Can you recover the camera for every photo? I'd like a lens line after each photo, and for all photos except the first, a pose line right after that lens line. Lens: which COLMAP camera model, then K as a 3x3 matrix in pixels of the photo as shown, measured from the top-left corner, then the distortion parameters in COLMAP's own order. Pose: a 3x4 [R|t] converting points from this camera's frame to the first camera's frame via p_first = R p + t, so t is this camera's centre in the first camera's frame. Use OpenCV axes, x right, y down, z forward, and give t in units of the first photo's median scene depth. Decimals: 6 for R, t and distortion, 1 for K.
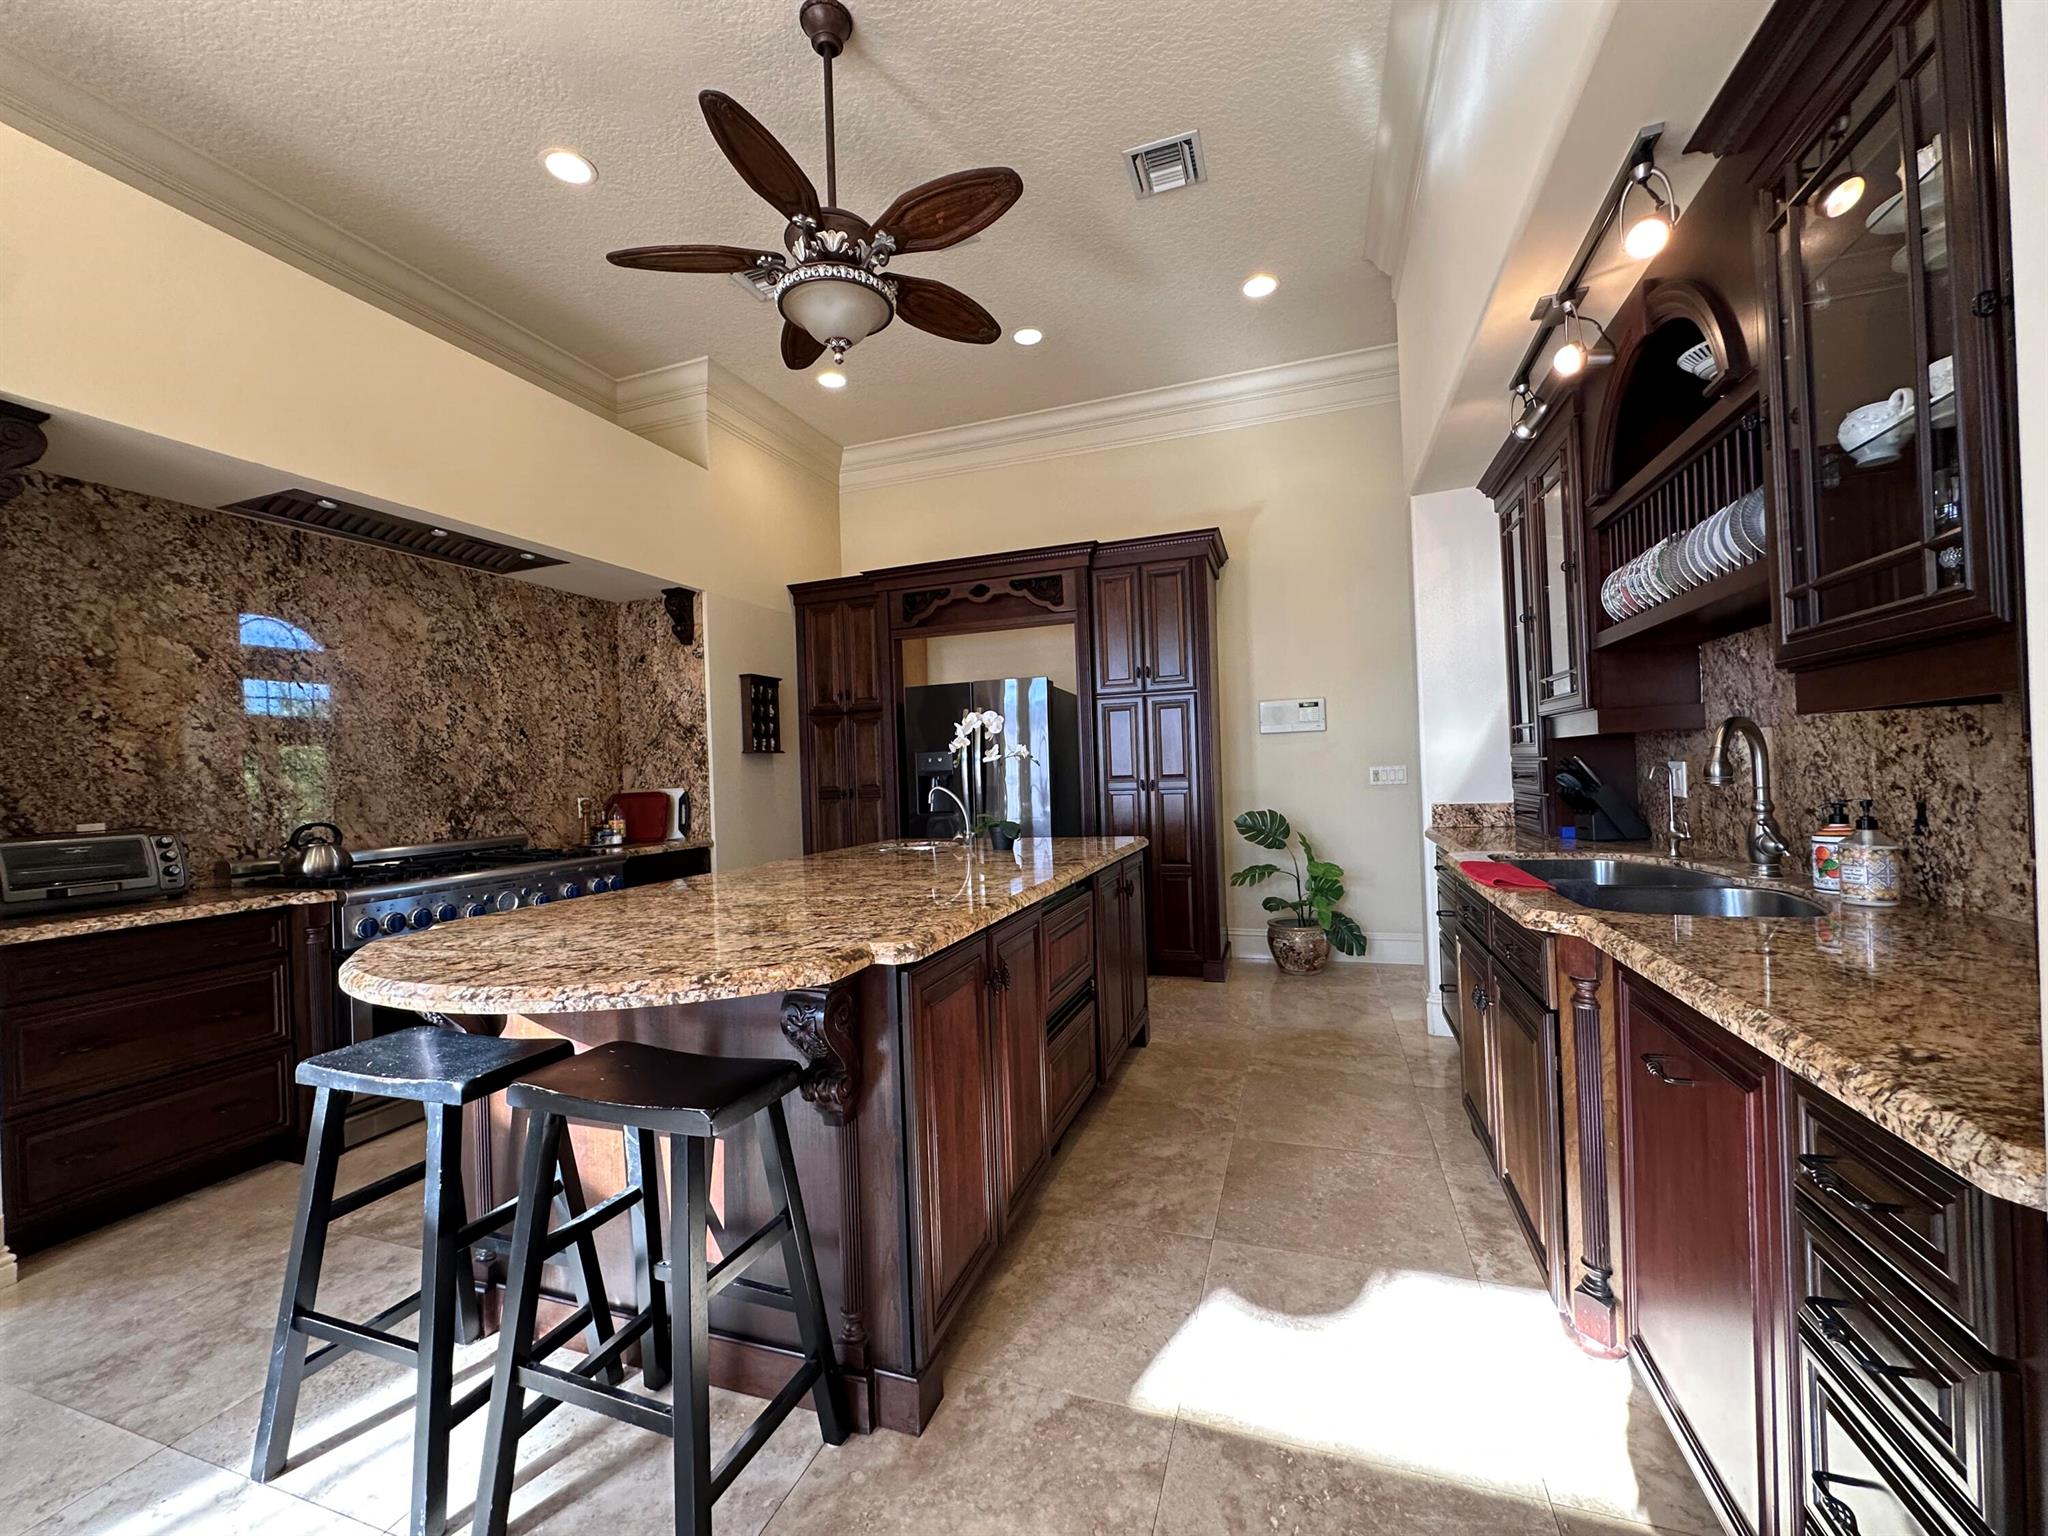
lens RADIAL K [[810.4, 0, 1024.0], [0, 810.4, 768.0], [0, 0, 1]] dist [-0.001645, -0.000221]
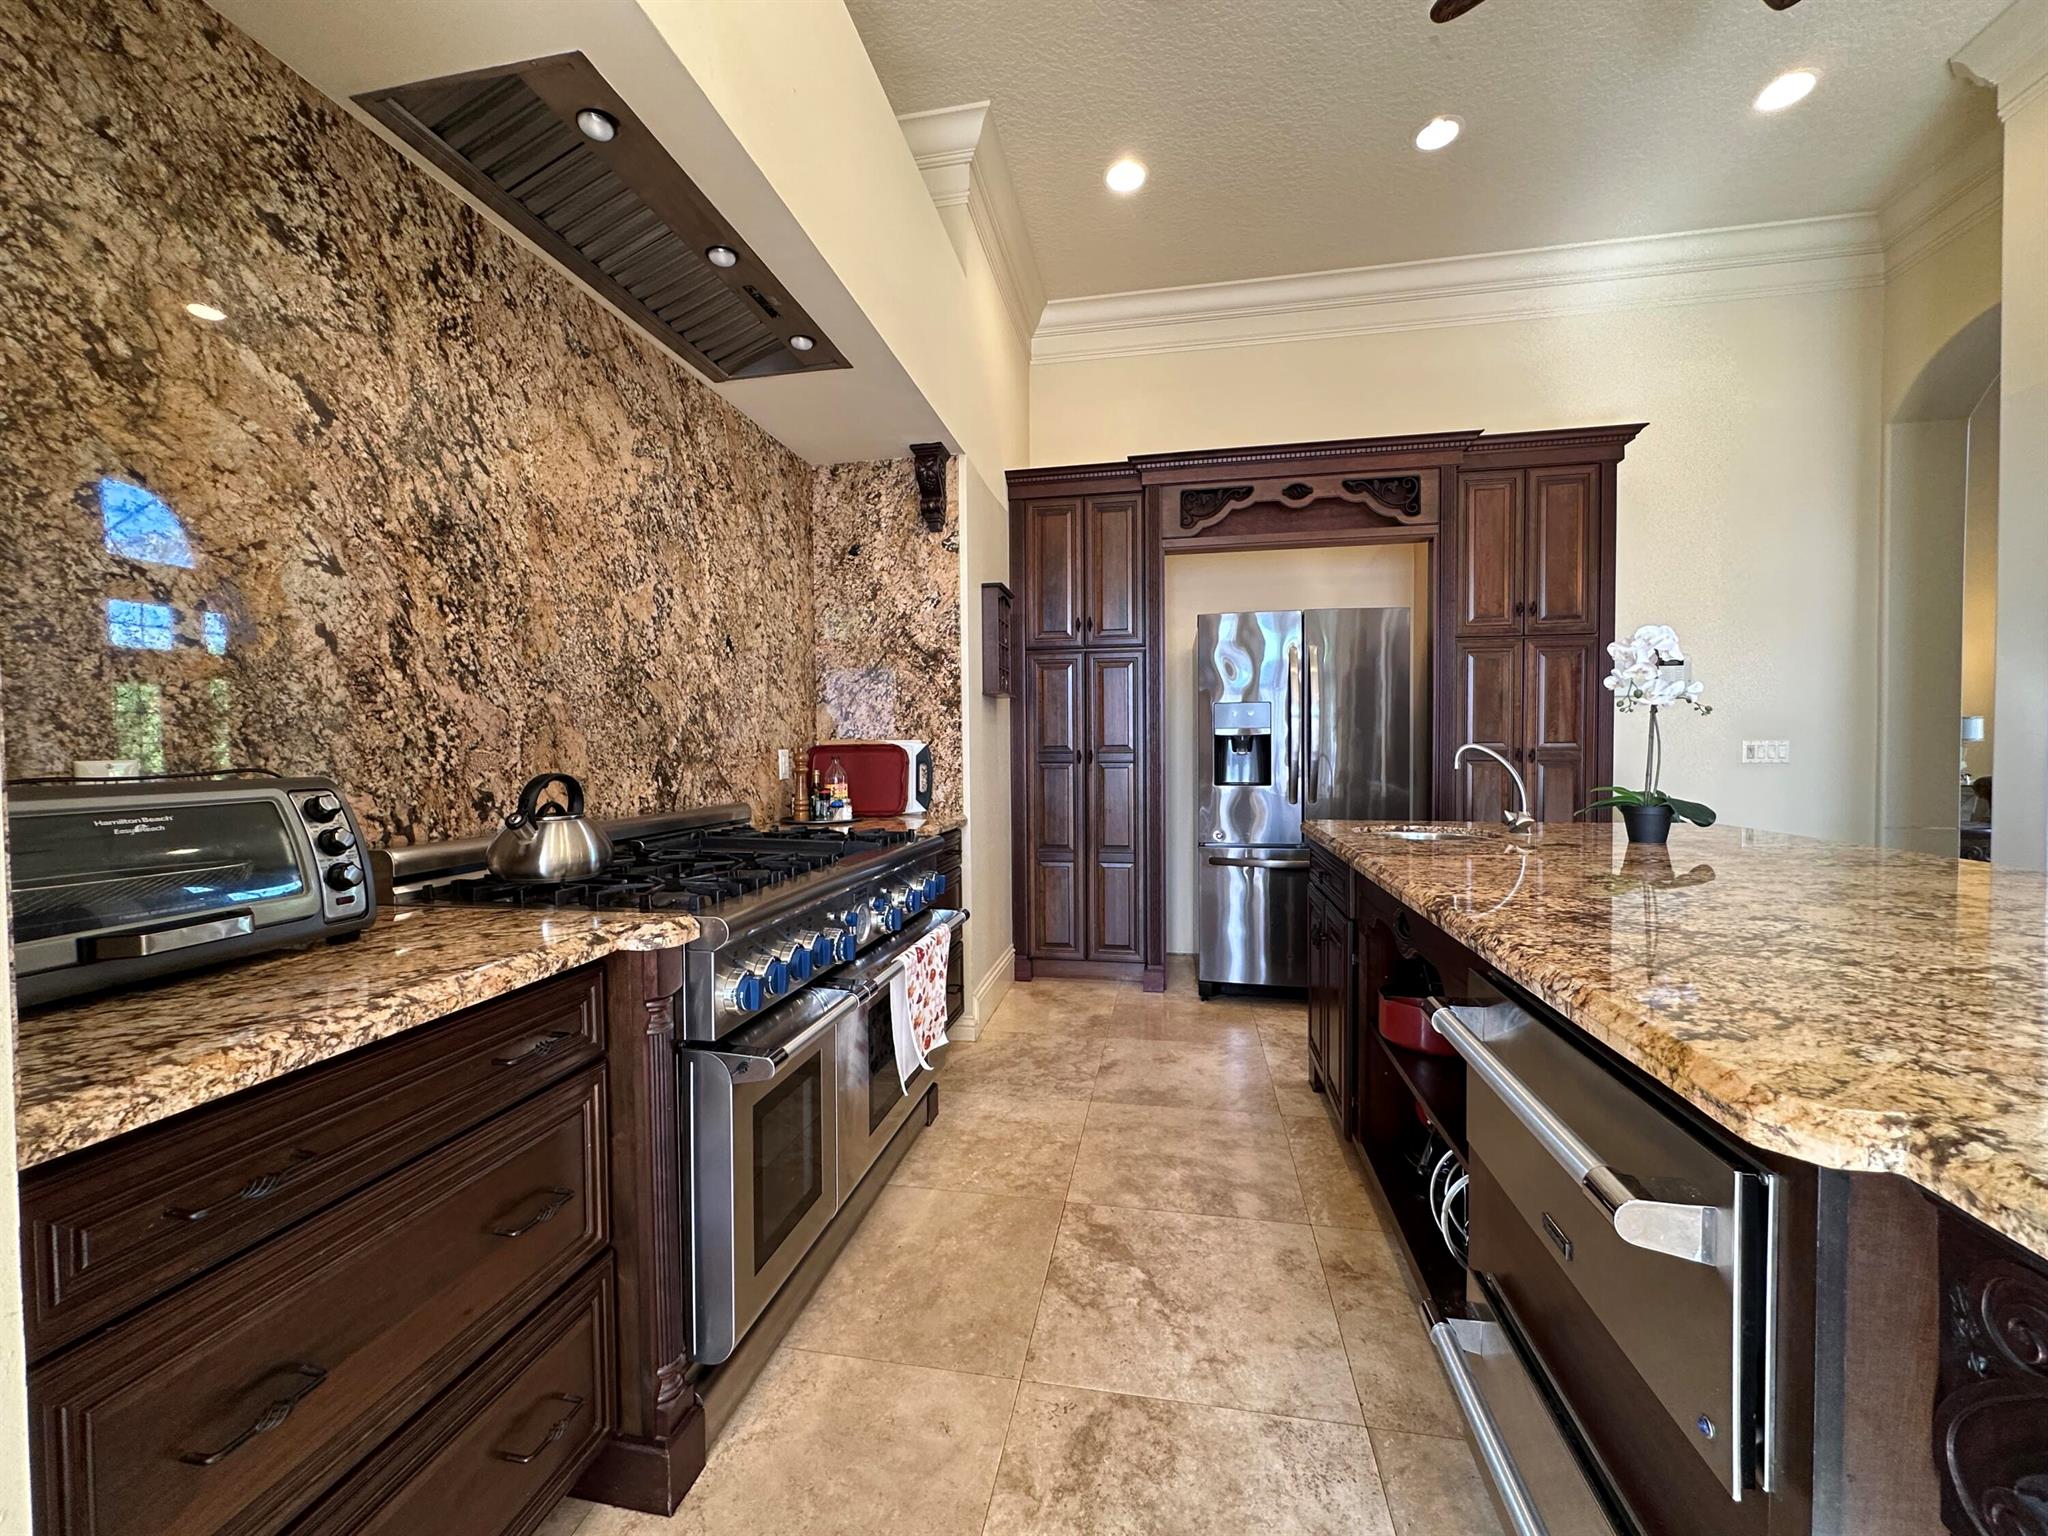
lens RADIAL K [[810.4, 0, 1024.0], [0, 810.4, 768.0], [0, 0, 1]] dist [-0.001645, -0.000221]
pose [[0.988308, 0.025930, 0.150247, -0.563802], [-0.030159, 0.999208, 0.025939, 0.036105], [-0.149456, -0.030167, 0.988308, 0.390668]]
